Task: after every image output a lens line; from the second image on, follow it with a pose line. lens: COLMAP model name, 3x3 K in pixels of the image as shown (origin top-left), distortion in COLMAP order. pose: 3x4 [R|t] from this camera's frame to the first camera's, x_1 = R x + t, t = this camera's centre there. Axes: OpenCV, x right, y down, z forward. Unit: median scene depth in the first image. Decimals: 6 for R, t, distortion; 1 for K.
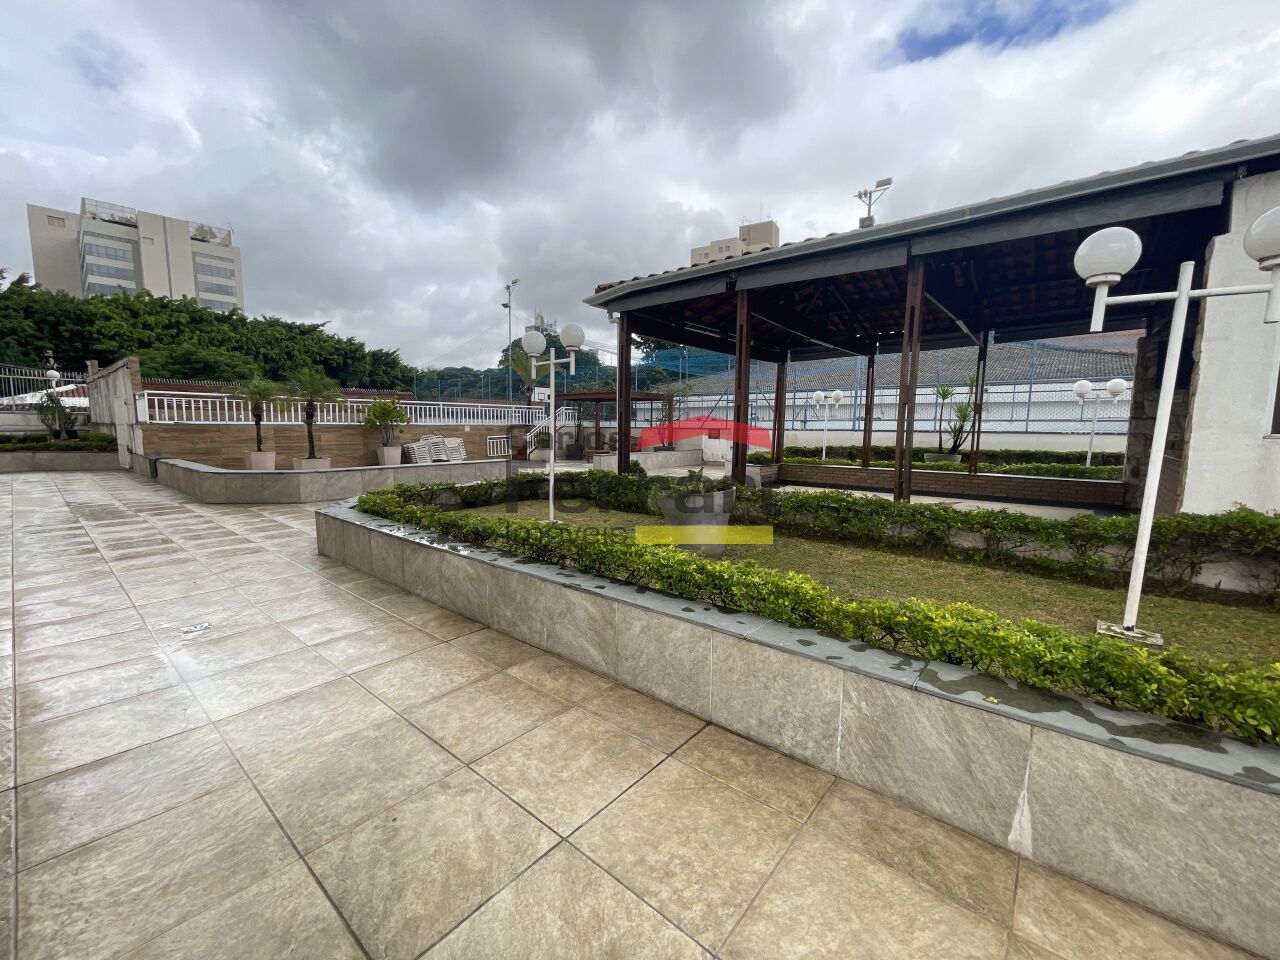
lens RADIAL K [[518.6, 0, 641.7], [0, 518.6, 483.1], [0, 0, 1]] dist [0.004735, 0.001091]
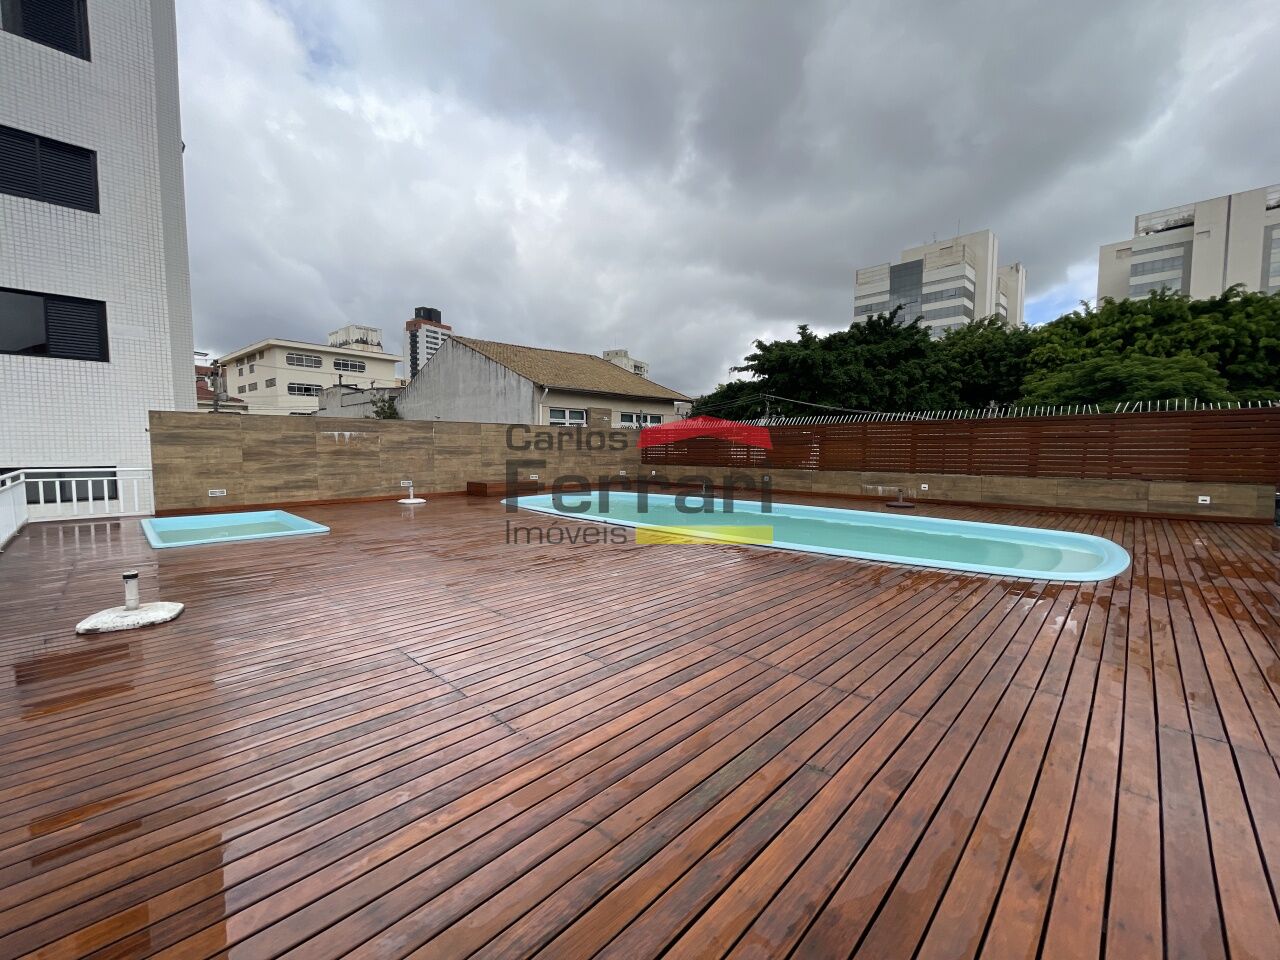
lens RADIAL K [[518.6, 0, 643.3], [0, 518.6, 476.2], [0, 0, 1]] dist [0.004735, 0.001091]
pose [[-0.068741, 0.052167, -0.996270, -0.097241], [-0.116398, 0.991392, 0.059942, -0.068517], [0.990821, 0.120084, -0.062077, 0.414372]]
